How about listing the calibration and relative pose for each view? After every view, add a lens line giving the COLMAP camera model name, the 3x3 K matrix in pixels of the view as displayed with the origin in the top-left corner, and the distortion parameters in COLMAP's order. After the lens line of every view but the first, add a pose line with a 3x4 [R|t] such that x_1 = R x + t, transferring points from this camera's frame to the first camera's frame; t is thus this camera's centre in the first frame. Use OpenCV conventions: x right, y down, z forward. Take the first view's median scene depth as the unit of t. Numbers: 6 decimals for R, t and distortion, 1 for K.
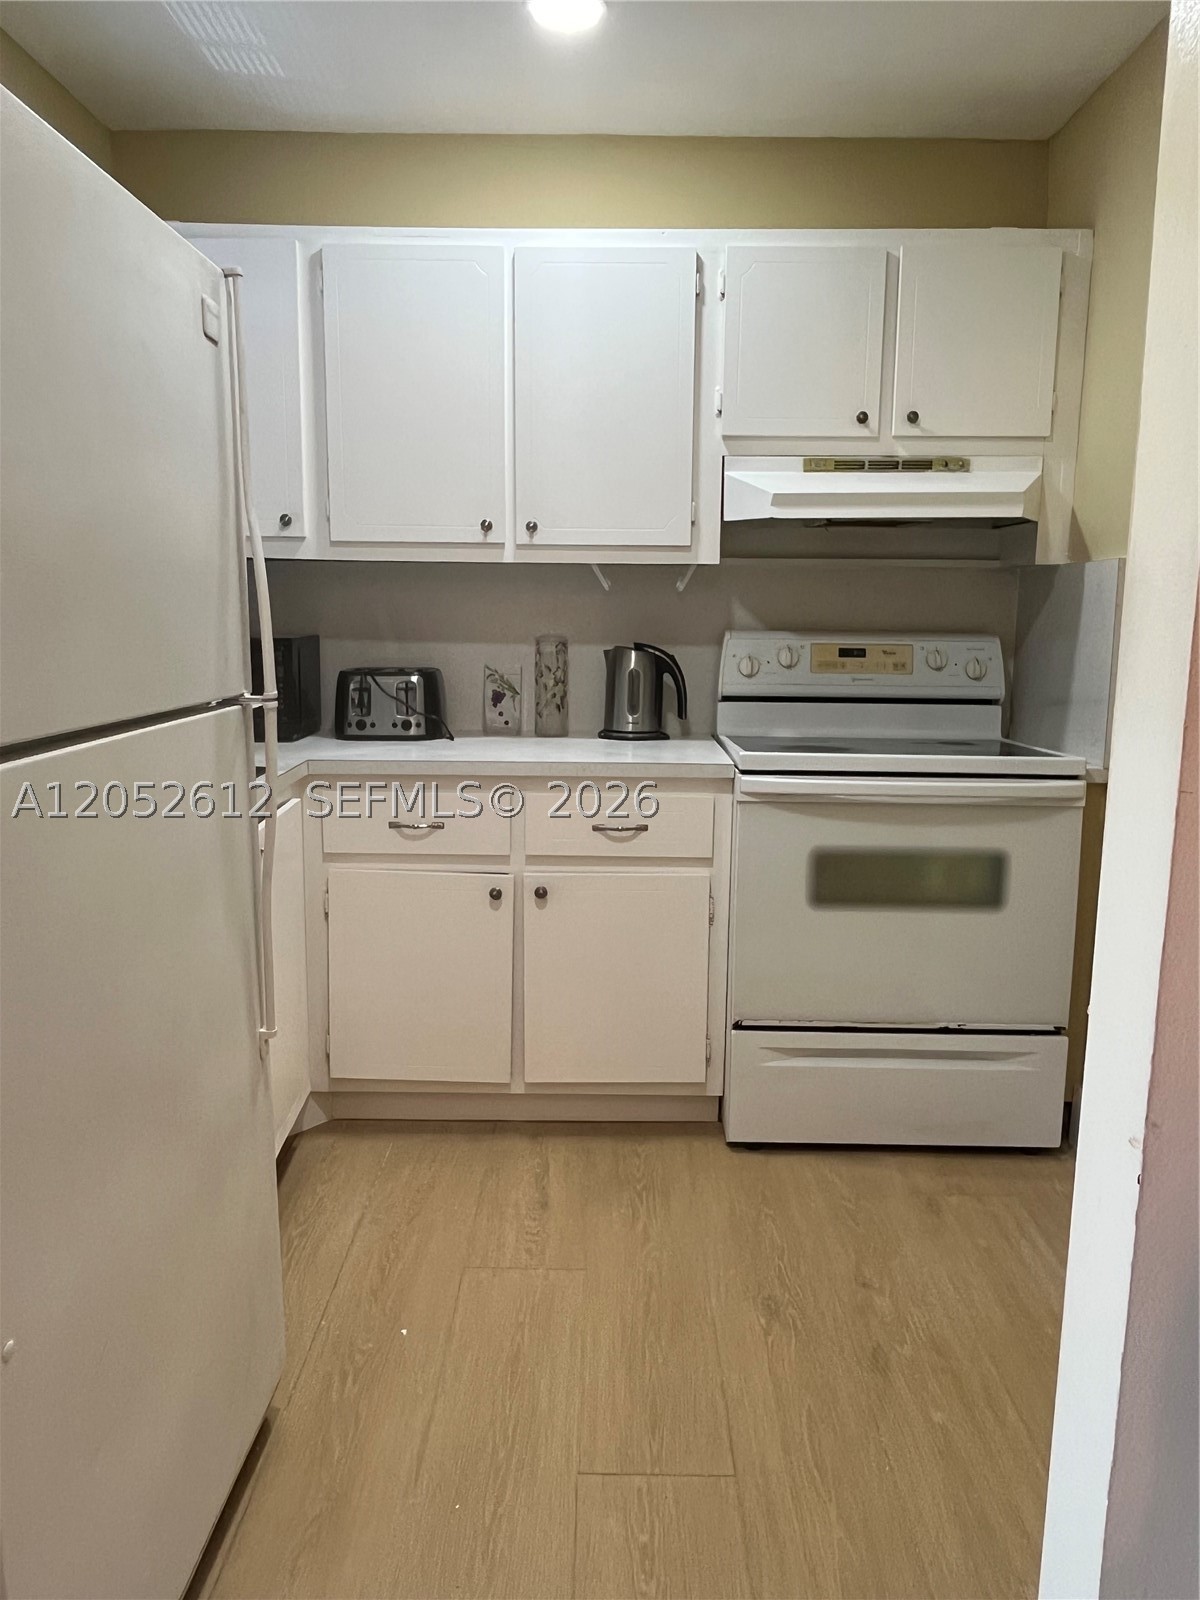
lens RADIAL K [[1125.4, 0, 600.0], [0, 1125.4, 800.0], [0, 0, 1]] dist [0.008799, 0.001512]
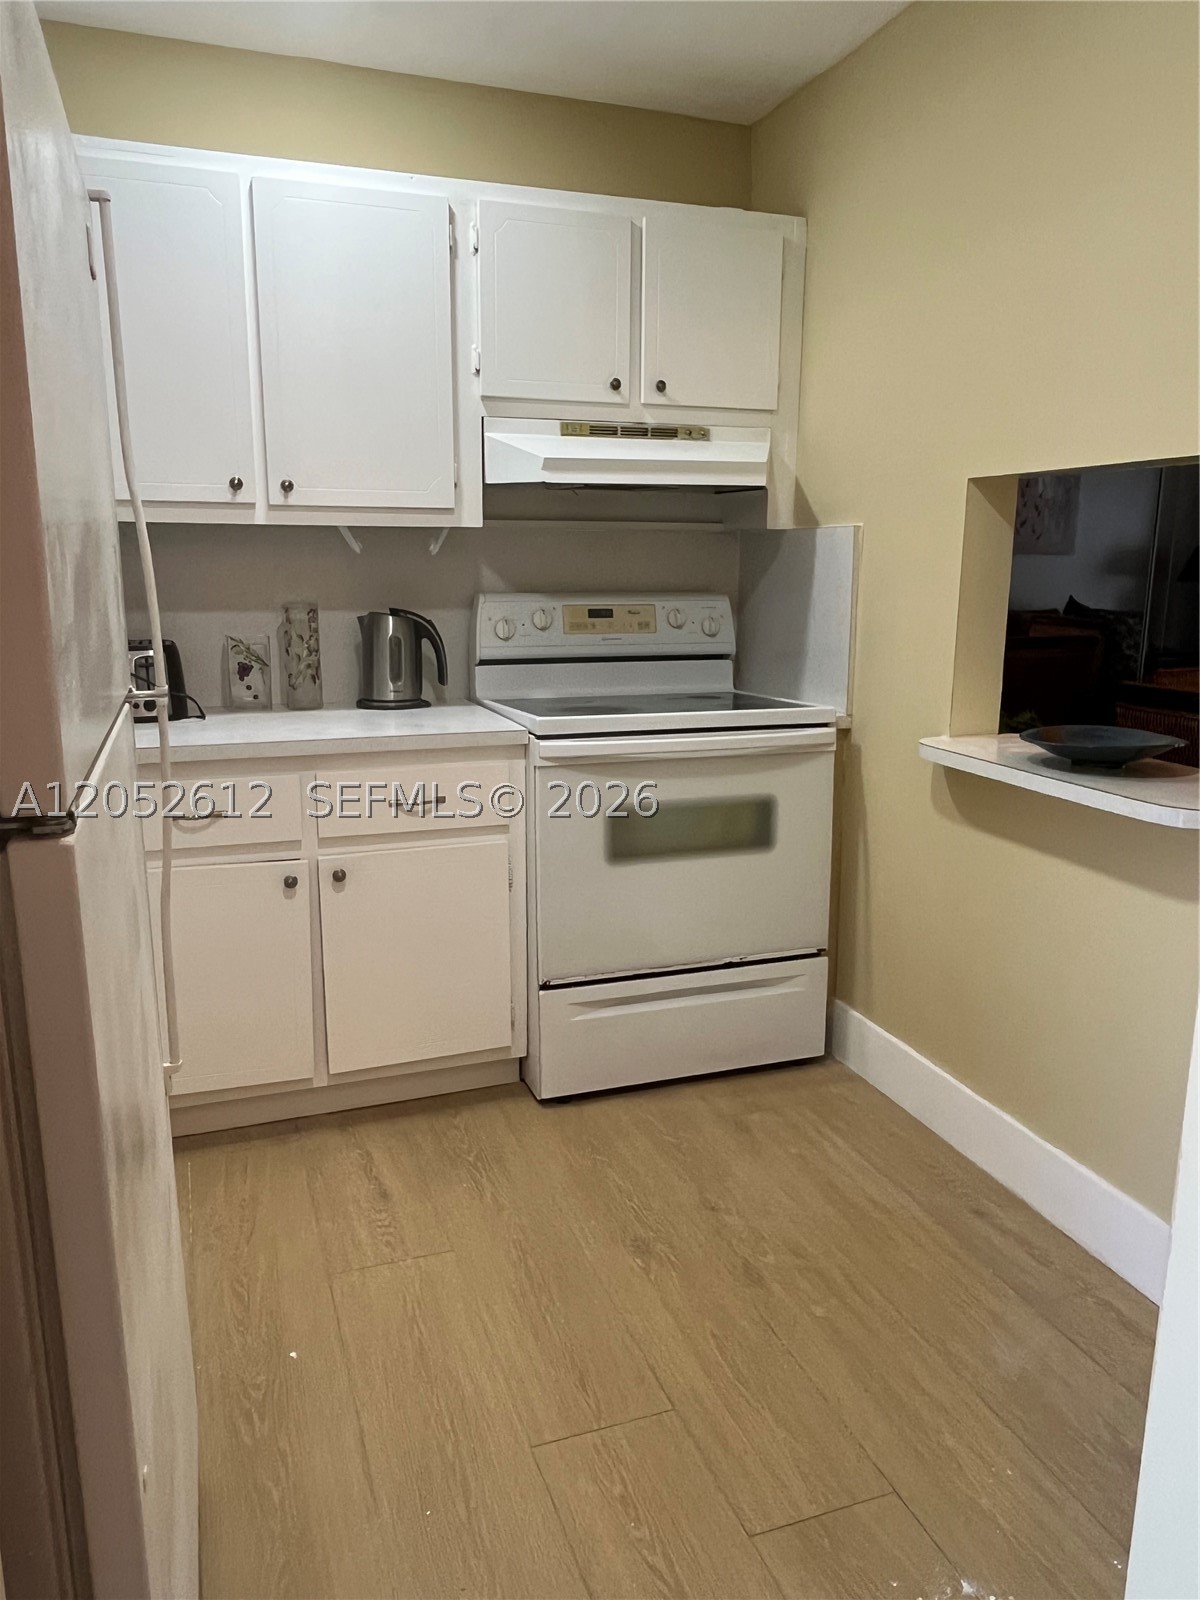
lens RADIAL K [[1129.5, 0, 600.0], [0, 1129.5, 800.0], [0, 0, 1]] dist [0.012295, 0.004764]
pose [[0.939085, -0.076969, 0.334954, -0.153110], [0.062247, 0.996572, 0.054486, -0.019106], [-0.338000, -0.030317, 0.940658, 0.024658]]
